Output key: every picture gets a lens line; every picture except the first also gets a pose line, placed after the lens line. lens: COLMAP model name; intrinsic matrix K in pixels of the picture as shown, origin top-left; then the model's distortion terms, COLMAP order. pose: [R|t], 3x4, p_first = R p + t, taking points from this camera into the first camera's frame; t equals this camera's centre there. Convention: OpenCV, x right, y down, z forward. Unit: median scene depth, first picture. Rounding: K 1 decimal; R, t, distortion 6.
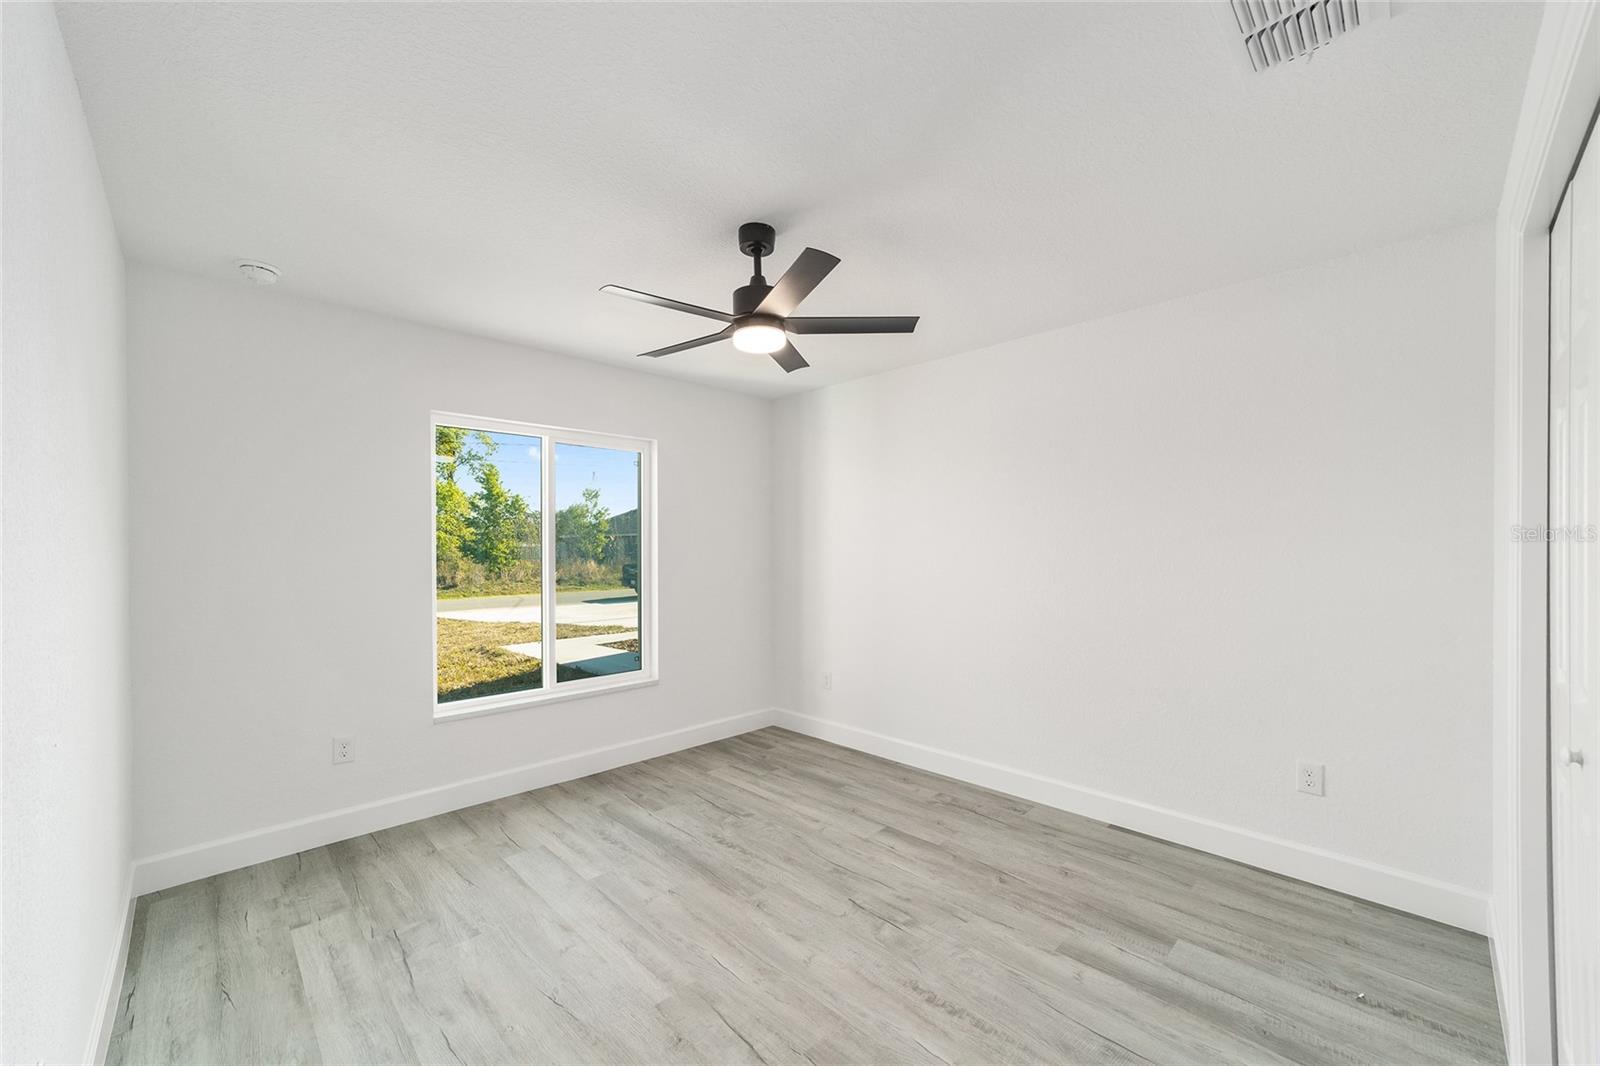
lens RADIAL K [[617.1, 0, 793.2], [0, 617.1, 539.3], [0, 0, 1]] dist [-0.017184, 0.009319]
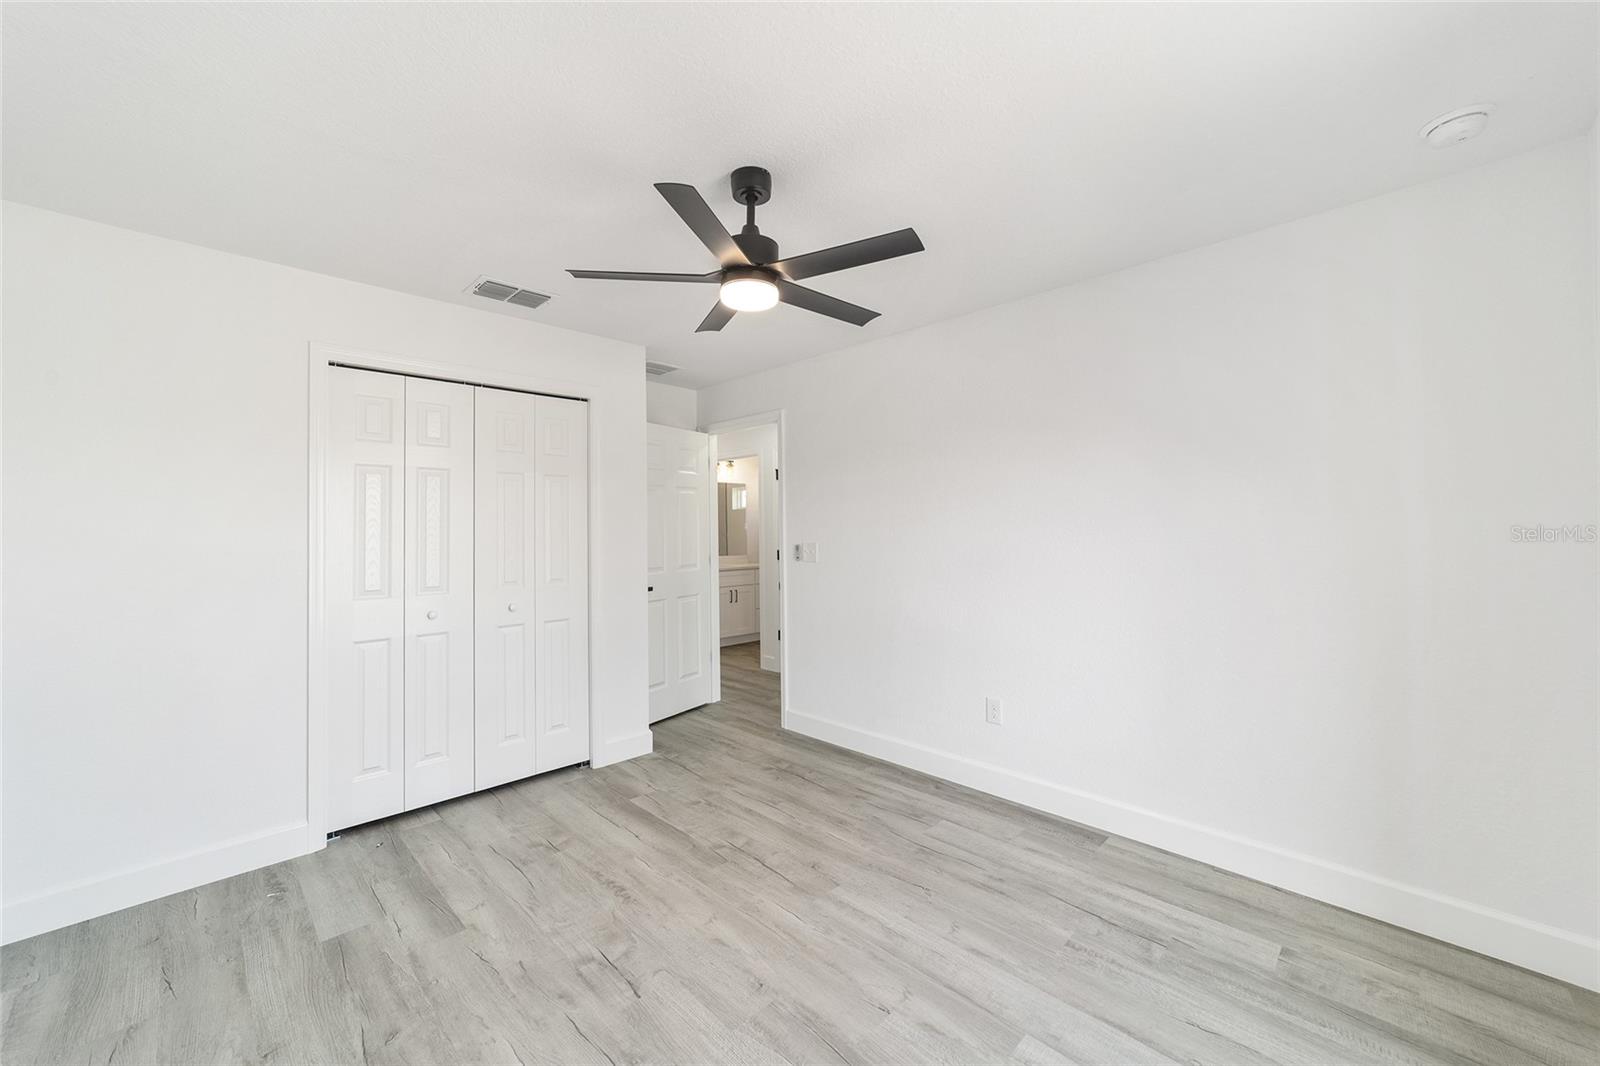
lens RADIAL K [[617.1, 0, 793.2], [0, 617.1, 539.3], [0, 0, 1]] dist [-0.017184, 0.009319]
pose [[-0.999873, 0.013227, -0.008926, -0.106498], [0.013211, 0.999911, 0.001872, 0.032149], [0.008950, 0.001754, -0.999958, 1.922794]]
